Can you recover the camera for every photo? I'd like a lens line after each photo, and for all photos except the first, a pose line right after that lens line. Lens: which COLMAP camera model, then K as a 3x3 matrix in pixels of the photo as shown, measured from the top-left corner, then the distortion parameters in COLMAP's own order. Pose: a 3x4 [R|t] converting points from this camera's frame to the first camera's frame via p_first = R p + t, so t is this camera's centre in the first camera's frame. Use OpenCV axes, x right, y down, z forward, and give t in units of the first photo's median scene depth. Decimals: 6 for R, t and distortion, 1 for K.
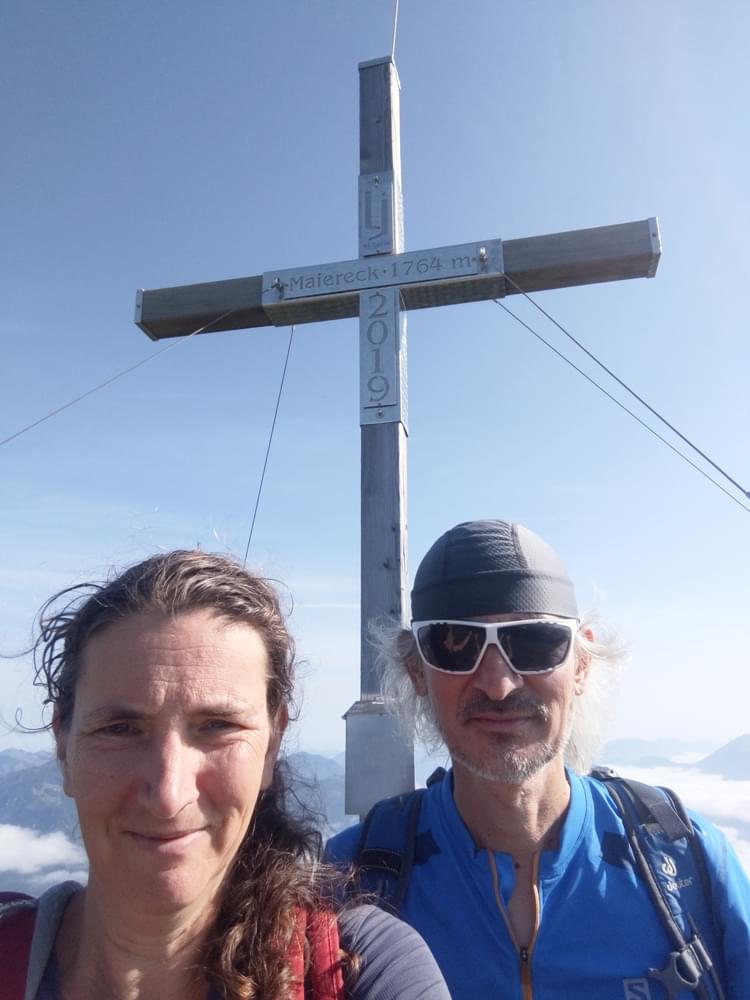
lens RADIAL K [[702.7, 0, 375.0], [0, 702.7, 500.0], [0, 0, 1]] dist [0.038535, -0.000914]
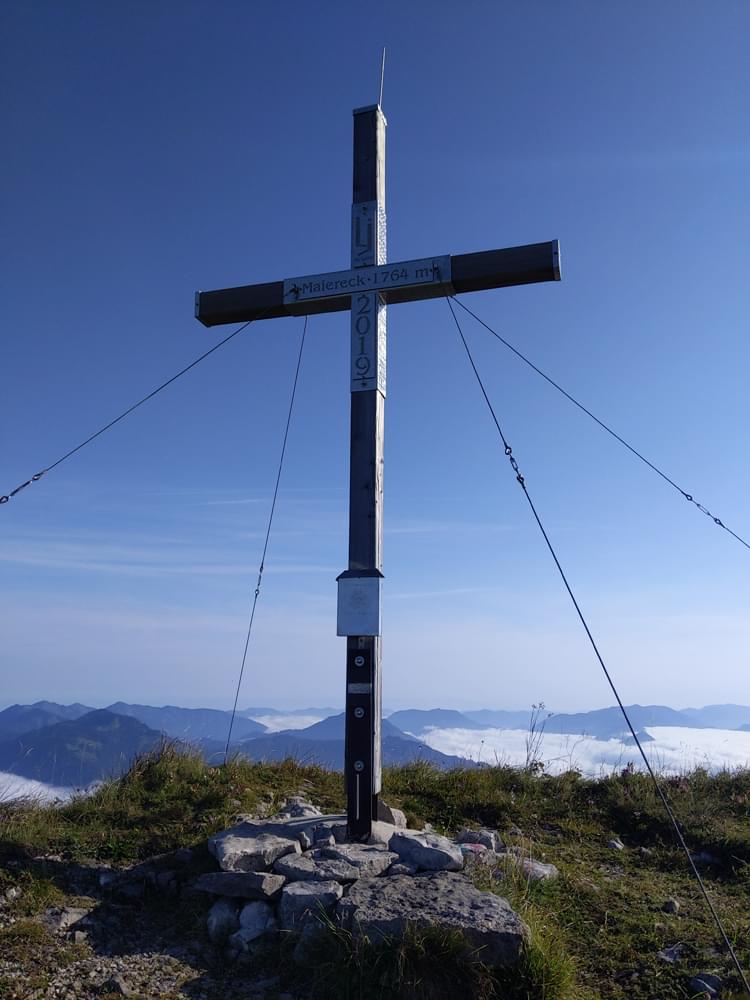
lens RADIAL K [[805.9, 0, 375.0], [0, 805.9, 500.0], [0, 0, 1]] dist [0.119662, -0.179482]
pose [[0.997178, -0.002351, -0.075032, 0.143561], [0.008832, 0.996242, 0.086161, -0.024064], [0.074547, -0.086581, 0.993452, -0.635252]]
